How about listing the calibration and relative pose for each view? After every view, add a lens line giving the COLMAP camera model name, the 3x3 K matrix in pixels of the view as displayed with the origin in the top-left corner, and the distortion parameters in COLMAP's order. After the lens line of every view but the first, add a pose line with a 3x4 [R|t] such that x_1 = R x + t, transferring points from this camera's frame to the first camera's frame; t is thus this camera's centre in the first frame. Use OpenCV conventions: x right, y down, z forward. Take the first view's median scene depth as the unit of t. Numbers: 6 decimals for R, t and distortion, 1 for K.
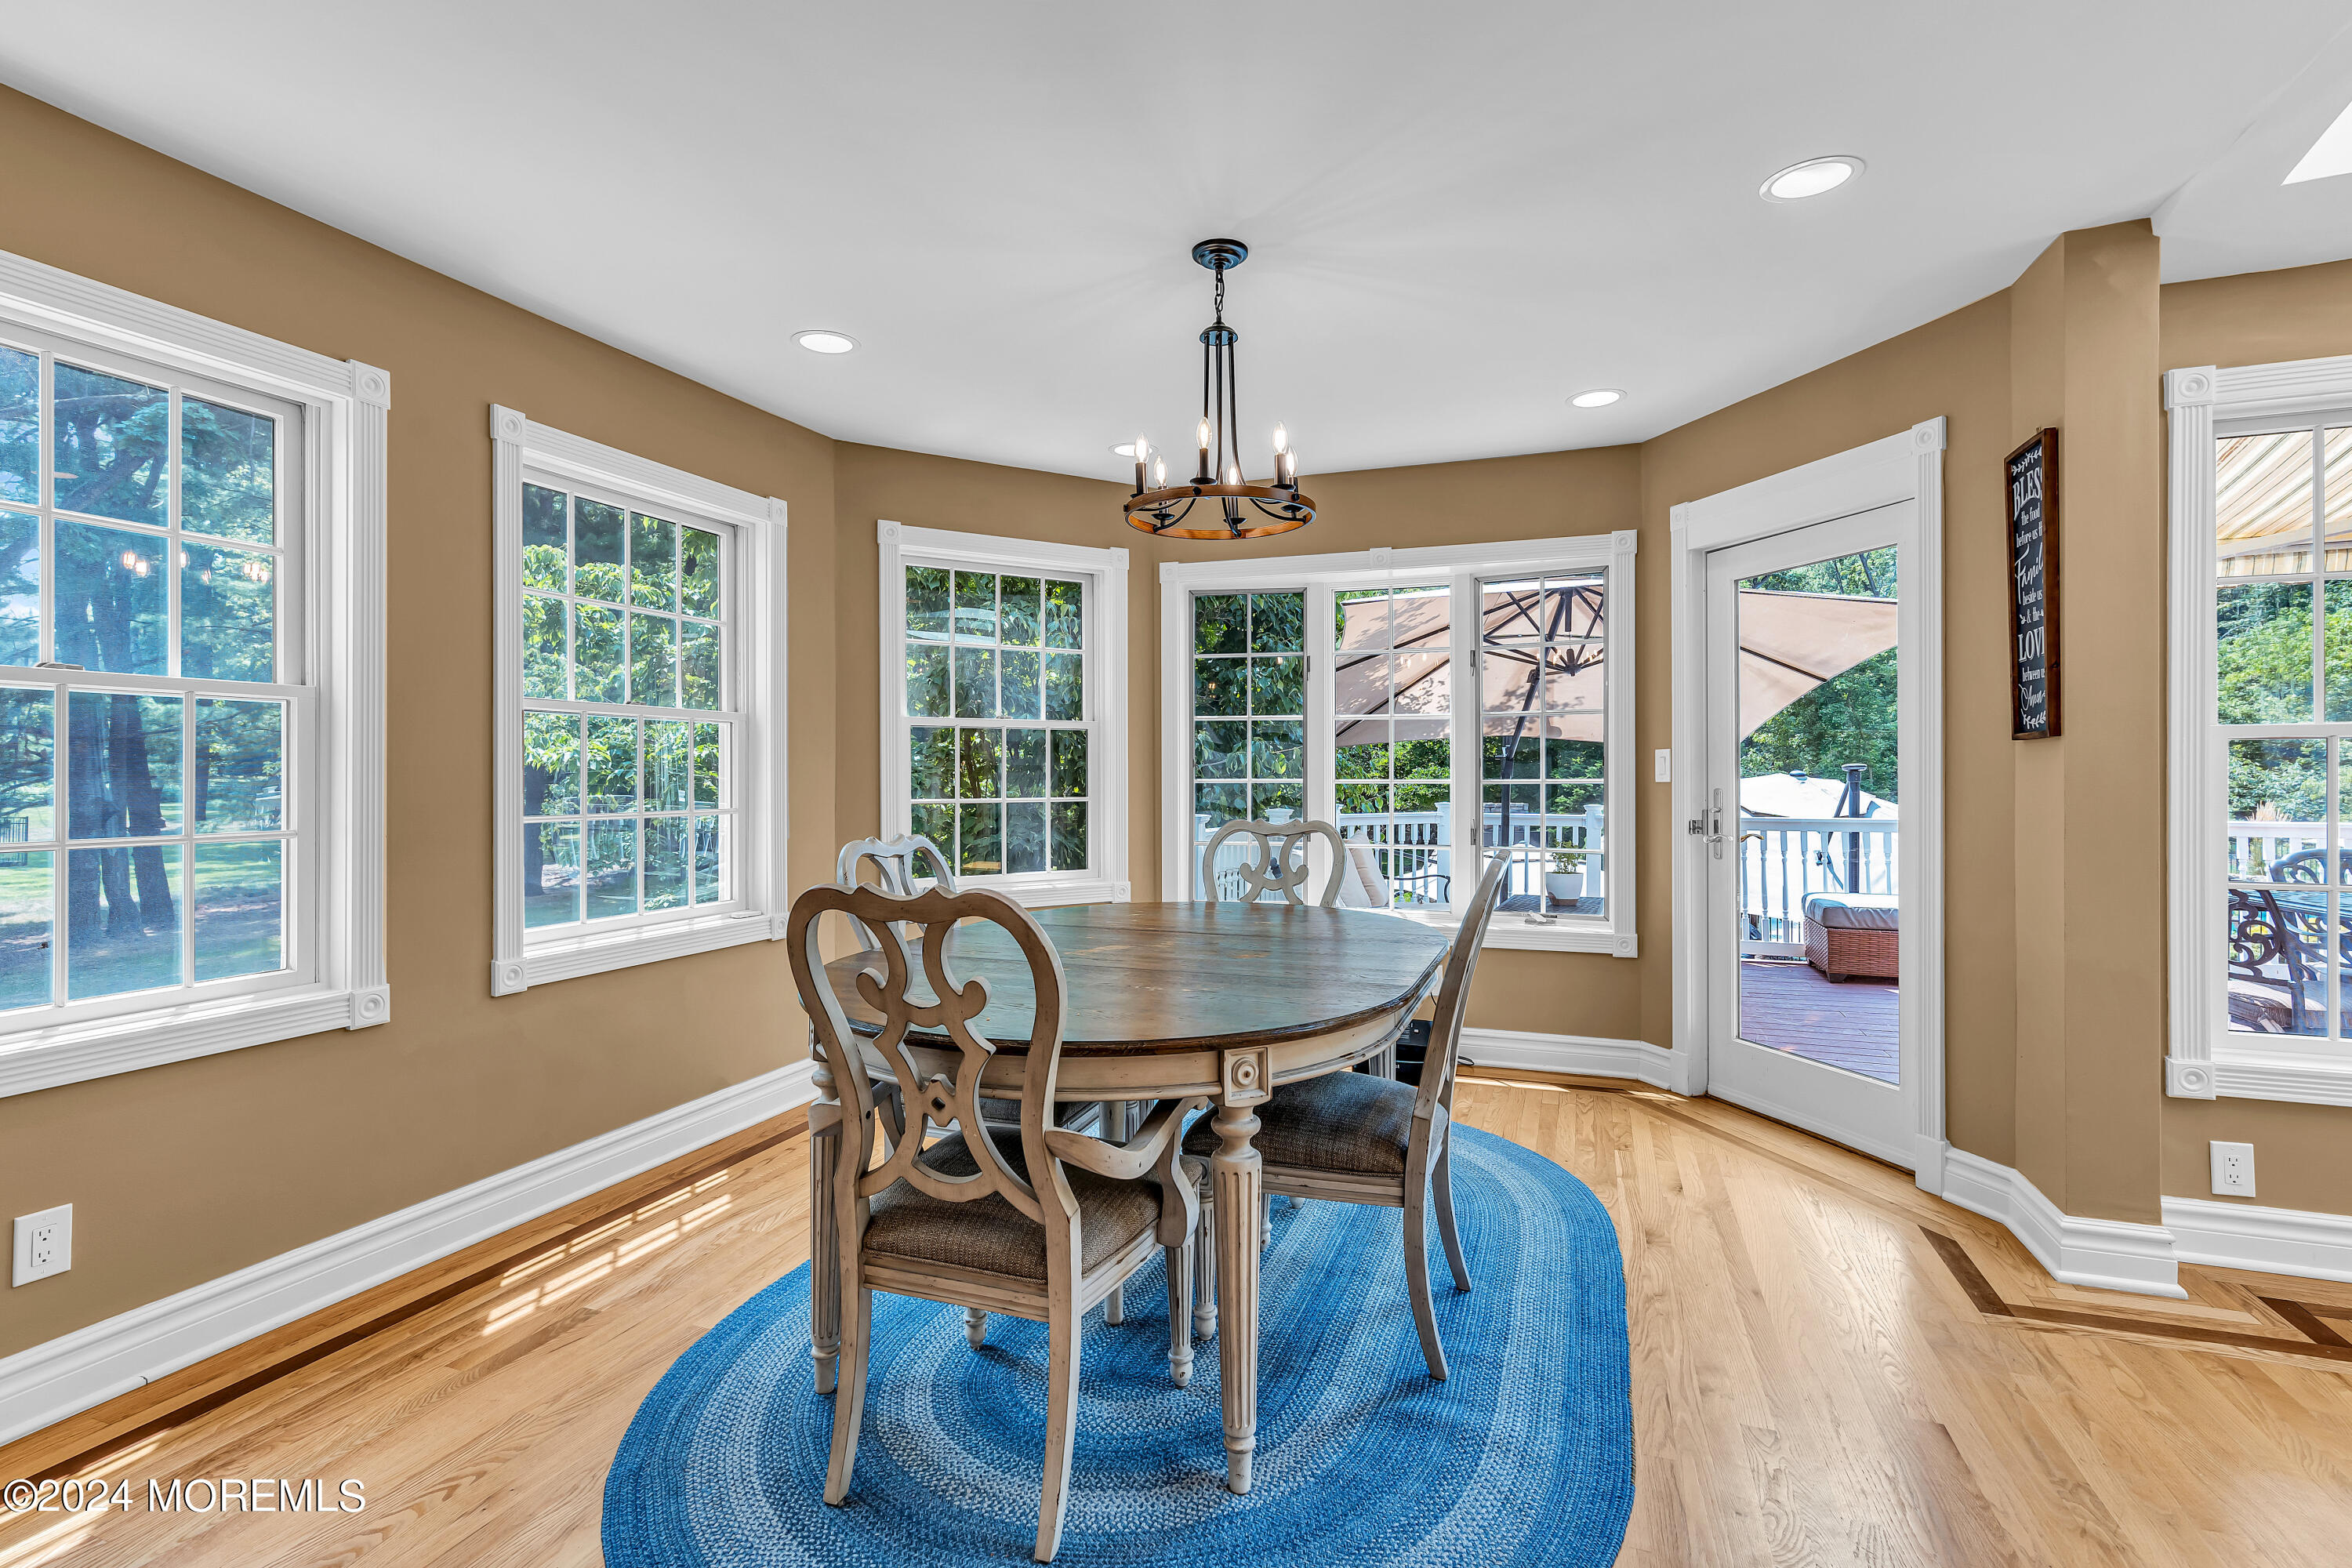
lens RADIAL K [[1062.3, 0, 1213.3], [0, 1062.3, 781.9], [0, 0, 1]] dist [-0.002657, 0.003901]
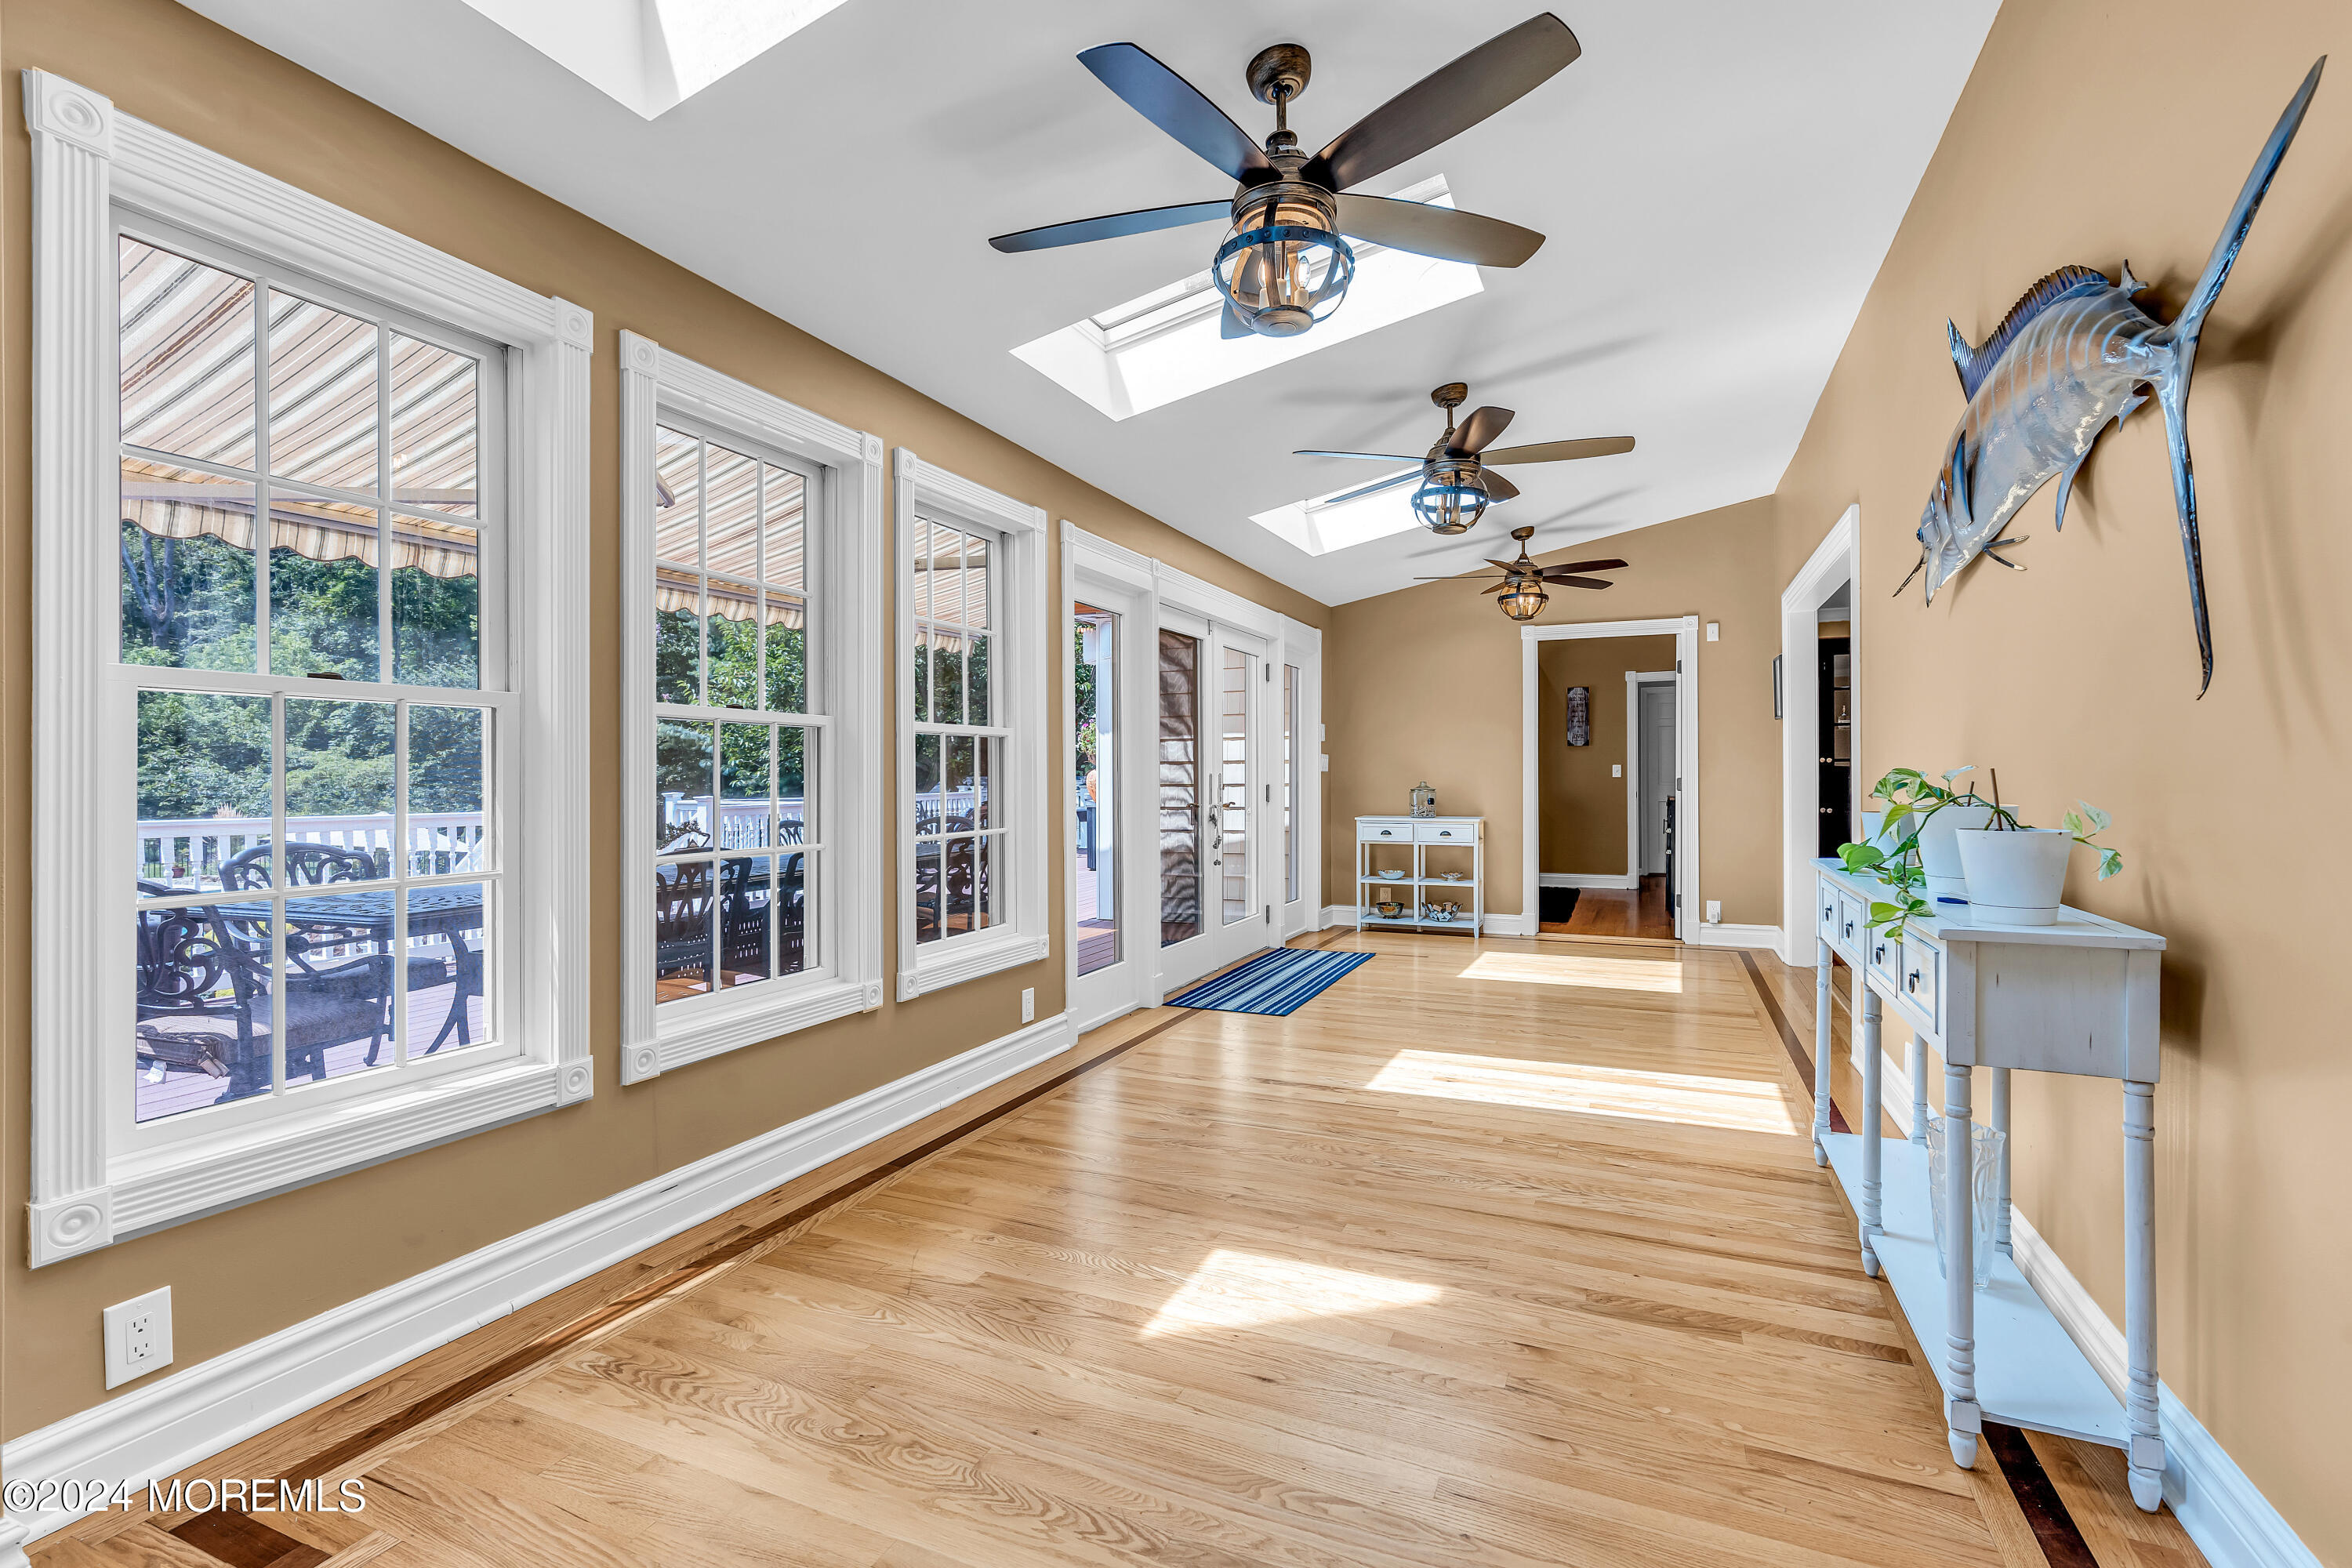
lens RADIAL K [[1062.3, 0, 1172.5], [0, 1062.3, 781.8], [0, 0, 1]] dist [-0.002657, 0.003901]
pose [[0.066131, 0.002179, 0.997809, 0.330002], [0.000366, 0.999997, -0.002208, 0.021493], [-0.997811, 0.000512, 0.066130, 0.306912]]
